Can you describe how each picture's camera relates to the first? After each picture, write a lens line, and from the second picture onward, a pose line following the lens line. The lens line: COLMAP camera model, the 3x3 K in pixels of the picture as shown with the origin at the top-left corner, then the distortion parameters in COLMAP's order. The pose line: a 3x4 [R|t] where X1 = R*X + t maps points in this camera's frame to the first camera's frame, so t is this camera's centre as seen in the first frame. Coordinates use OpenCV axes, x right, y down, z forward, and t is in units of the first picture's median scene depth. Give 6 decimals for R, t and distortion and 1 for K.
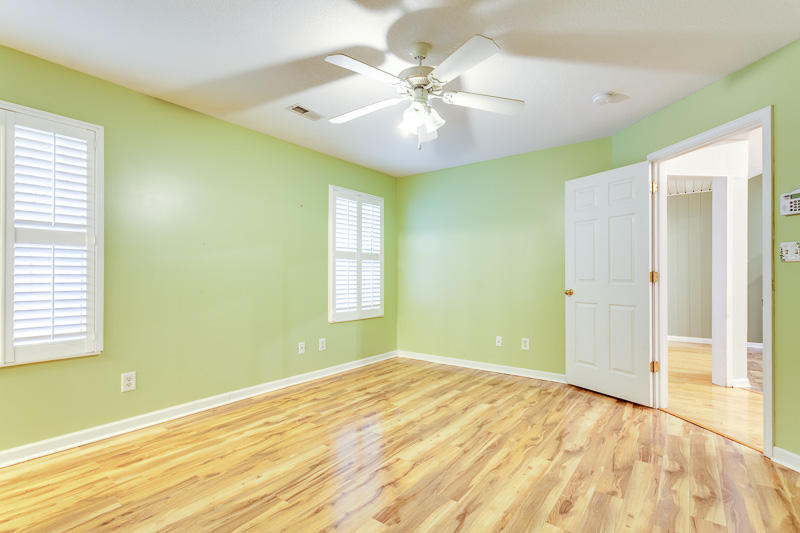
lens RADIAL K [[380.3, 0, 397.1], [0, 380.3, 268.1], [0, 0, 1]] dist [0.002231, 0.000091]
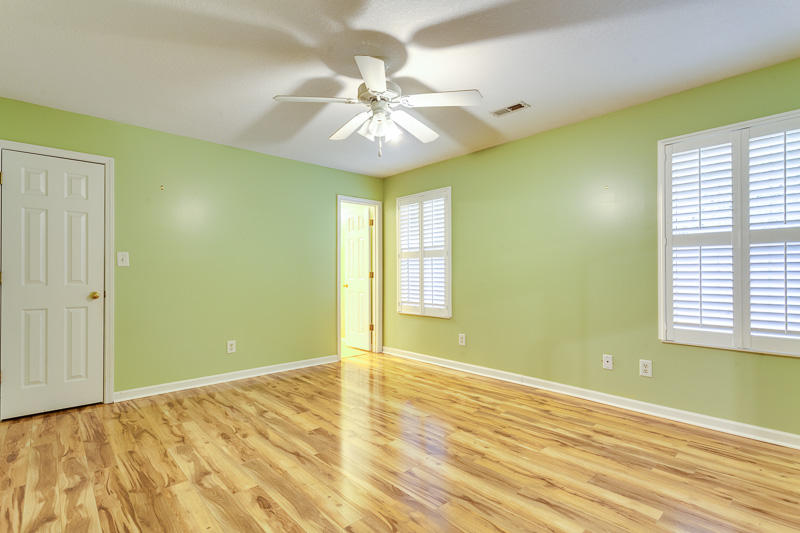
lens RADIAL K [[383.1, 0, 399.7], [0, 383.1, 271.4], [0, 0, 1]] dist [0.001847, 0.000236]
pose [[-0.171503, -0.002687, -0.985180, 0.866398], [0.023149, 0.999709, -0.006757, 0.015941], [0.984912, -0.023964, -0.171391, 0.965146]]
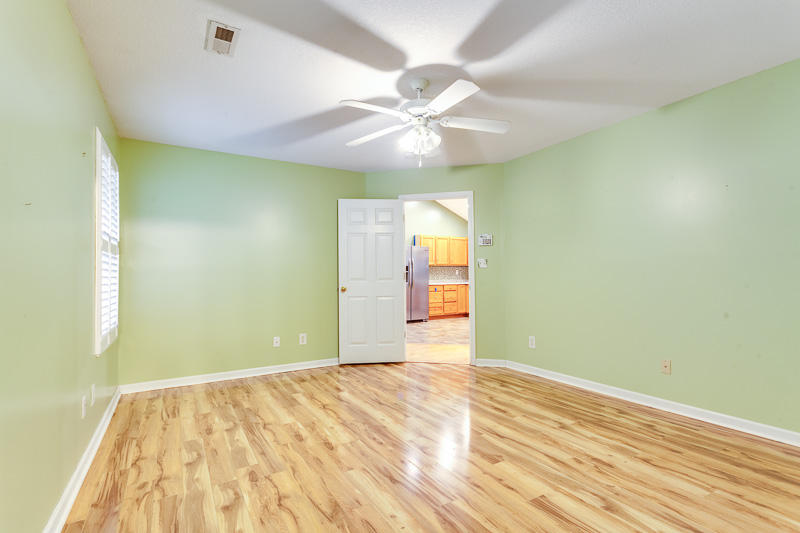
lens RADIAL K [[380.3, 0, 397.1], [0, 380.3, 268.1], [0, 0, 1]] dist [0.002231, 0.000091]
pose [[0.376285, 0.015489, 0.926374, -0.821599], [-0.007765, 0.999878, -0.013563, 0.012356], [-0.926471, -0.002090, 0.376359, 0.490971]]
